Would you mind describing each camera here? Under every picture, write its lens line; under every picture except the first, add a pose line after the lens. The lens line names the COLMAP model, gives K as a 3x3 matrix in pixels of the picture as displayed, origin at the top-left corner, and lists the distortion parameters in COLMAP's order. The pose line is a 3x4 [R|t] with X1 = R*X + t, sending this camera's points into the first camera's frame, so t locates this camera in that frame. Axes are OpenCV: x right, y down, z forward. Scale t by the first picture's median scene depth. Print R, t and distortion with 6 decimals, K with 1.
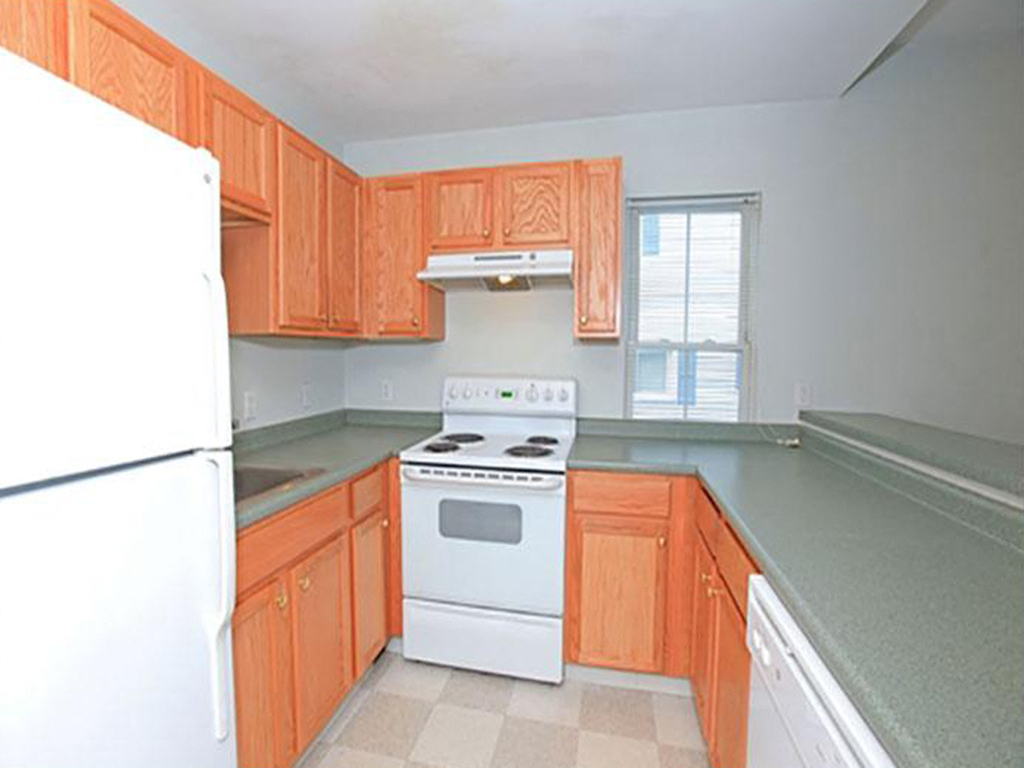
lens RADIAL K [[486.8, 0, 512.0], [0, 486.8, 384.0], [0, 0, 1]] dist [-0.000960, 0.000265]
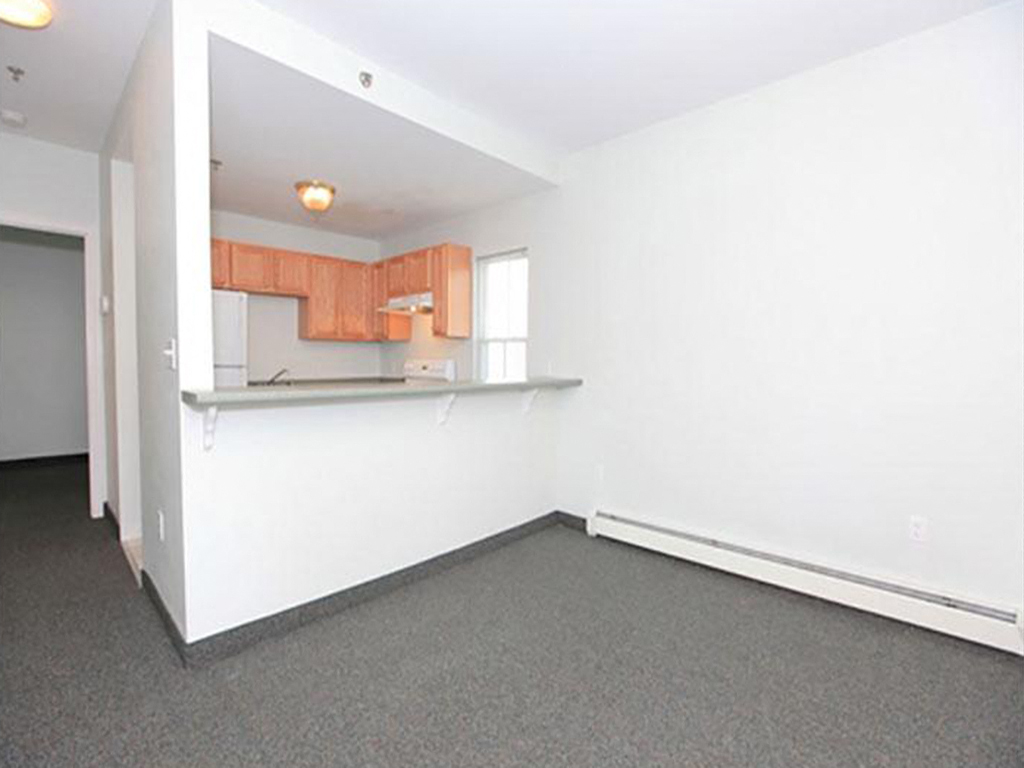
lens RADIAL K [[486.8, 0, 512.0], [0, 486.8, 384.0], [0, 0, 1]] dist [-0.000960, 0.000265]
pose [[0.848933, 0.020510, -0.528102, 1.308337], [-0.034629, 0.999258, -0.016858, 0.107551], [0.527364, 0.032599, 0.849014, -0.437340]]
